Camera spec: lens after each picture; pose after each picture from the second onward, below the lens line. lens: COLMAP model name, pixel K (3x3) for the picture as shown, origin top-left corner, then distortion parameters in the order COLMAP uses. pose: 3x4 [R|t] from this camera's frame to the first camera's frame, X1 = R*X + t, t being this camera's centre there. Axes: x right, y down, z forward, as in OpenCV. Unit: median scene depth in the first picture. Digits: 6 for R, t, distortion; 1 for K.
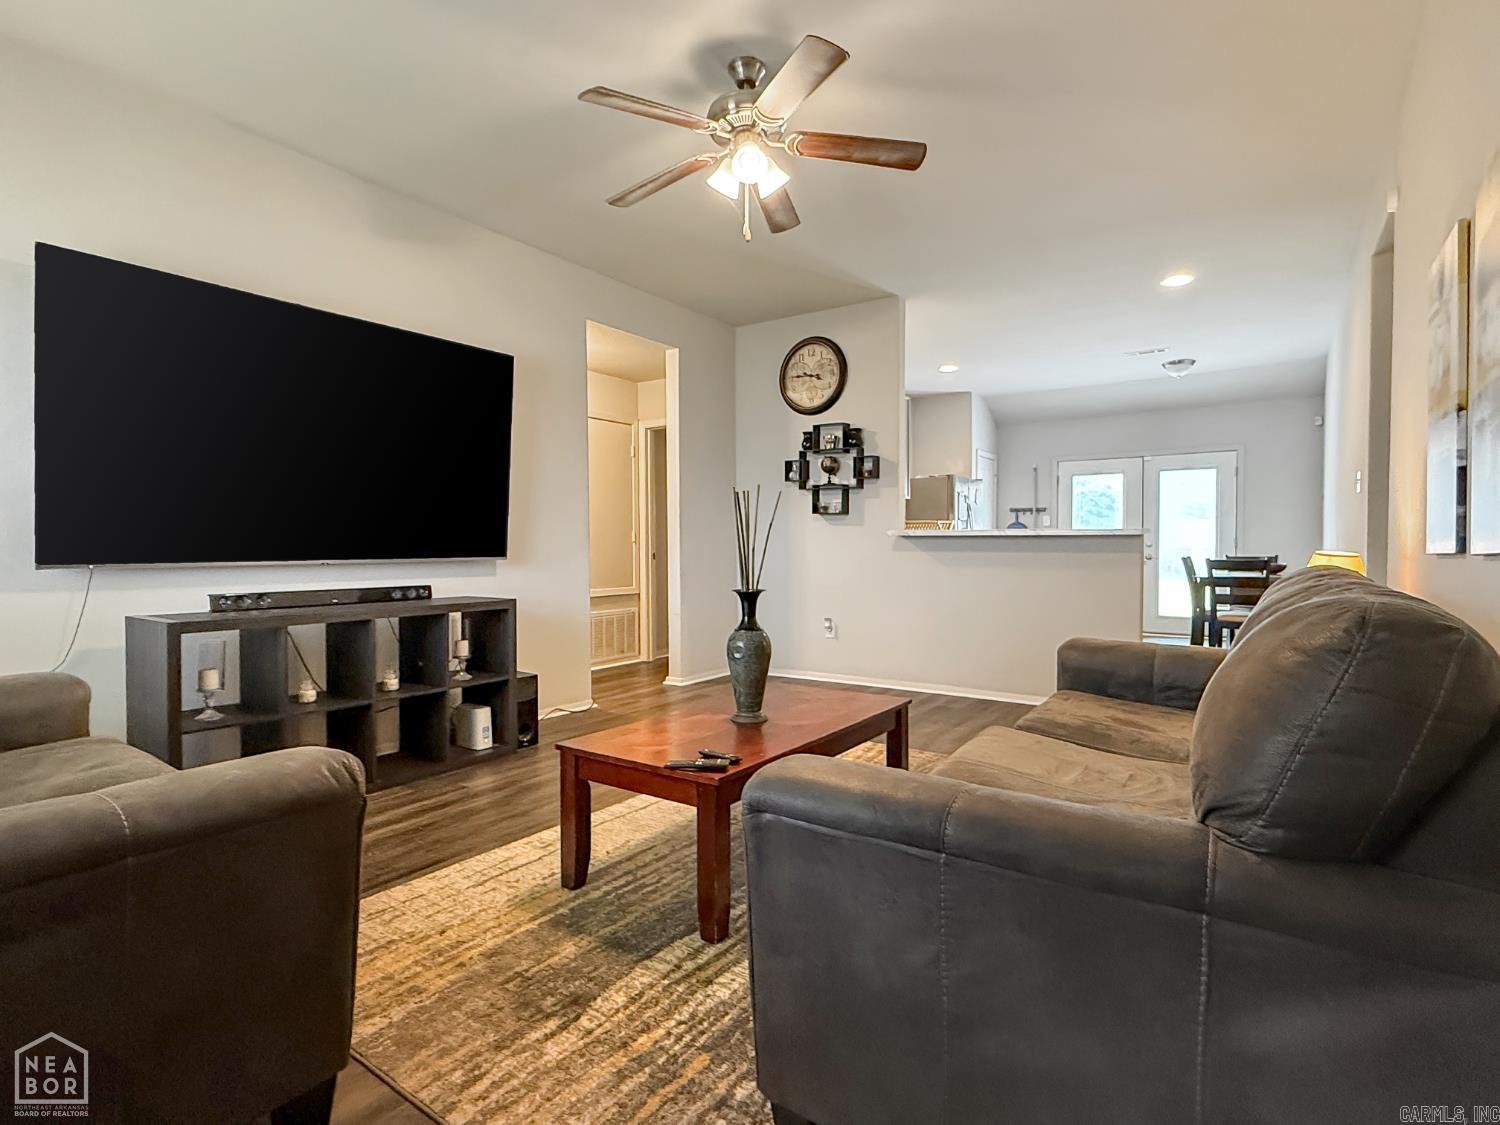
lens RADIAL K [[763.4, 0, 742.0], [0, 763.4, 560.0], [0, 0, 1]] dist [0.003448, 0.000213]
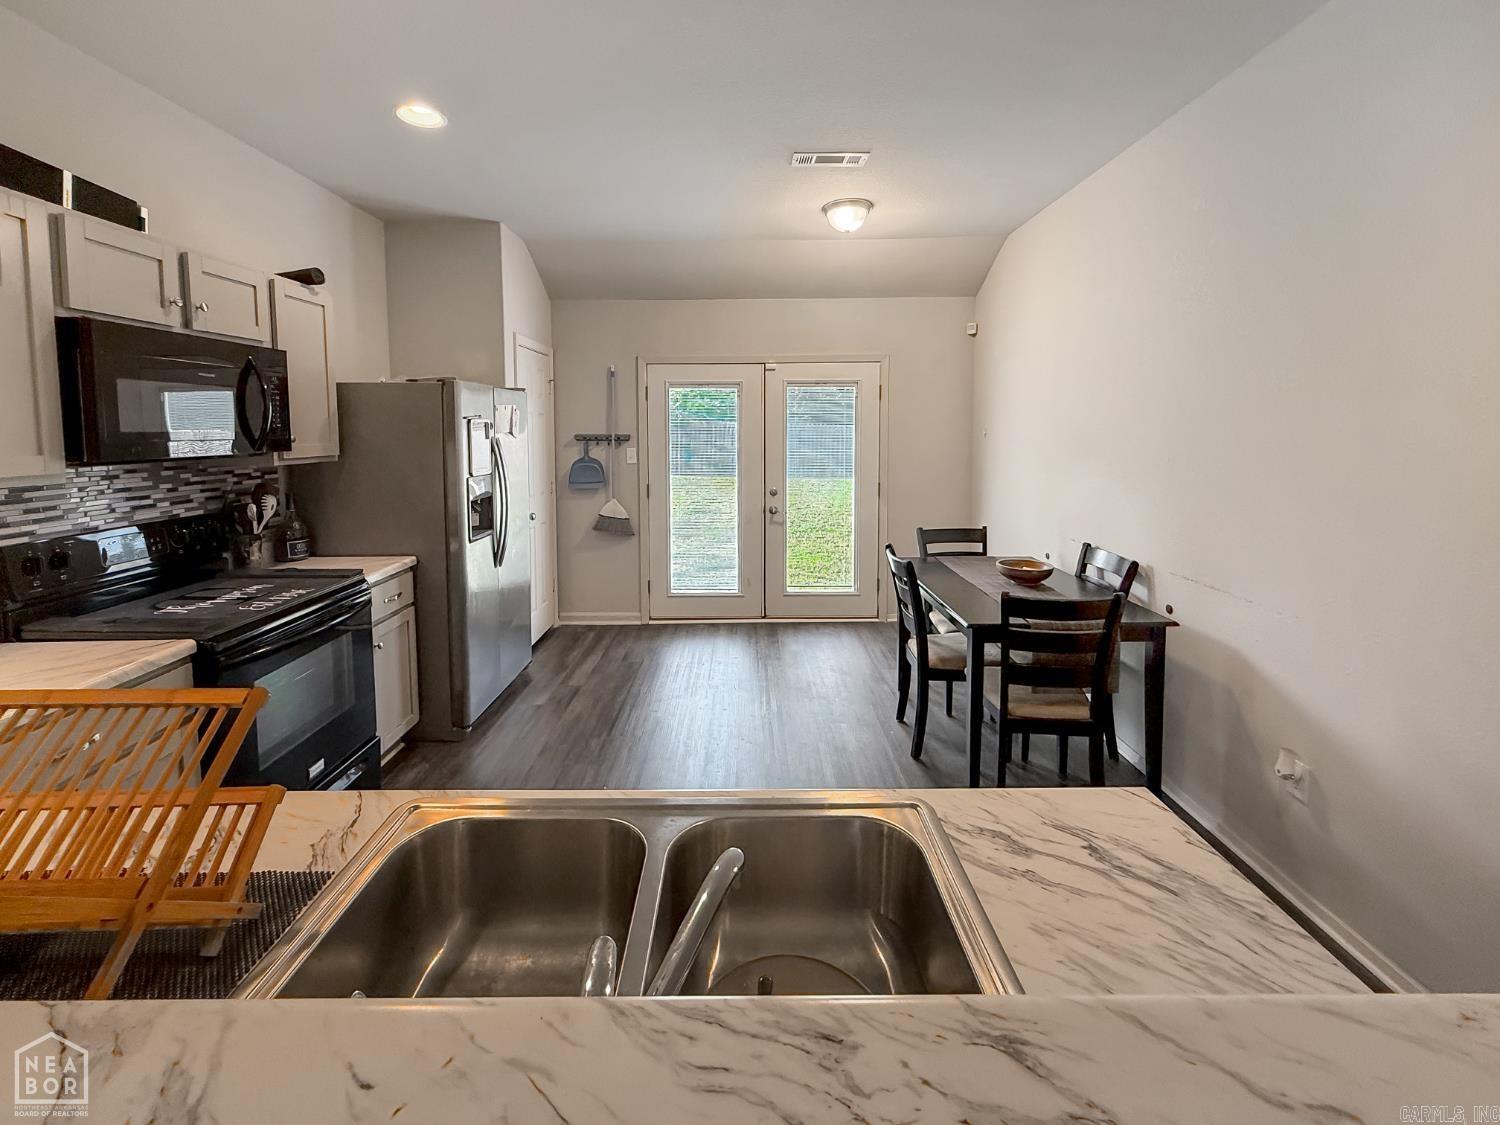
lens RADIAL K [[595.9, 0, 741.2], [0, 595.9, 561.7], [0, 0, 1]] dist [-0.000398, -0.000237]
pose [[0.807714, -0.121769, 0.576862, 0.192341], [0.002612, 0.979168, 0.203033, -0.071580], [-0.589568, -0.162486, 0.791206, 0.590186]]
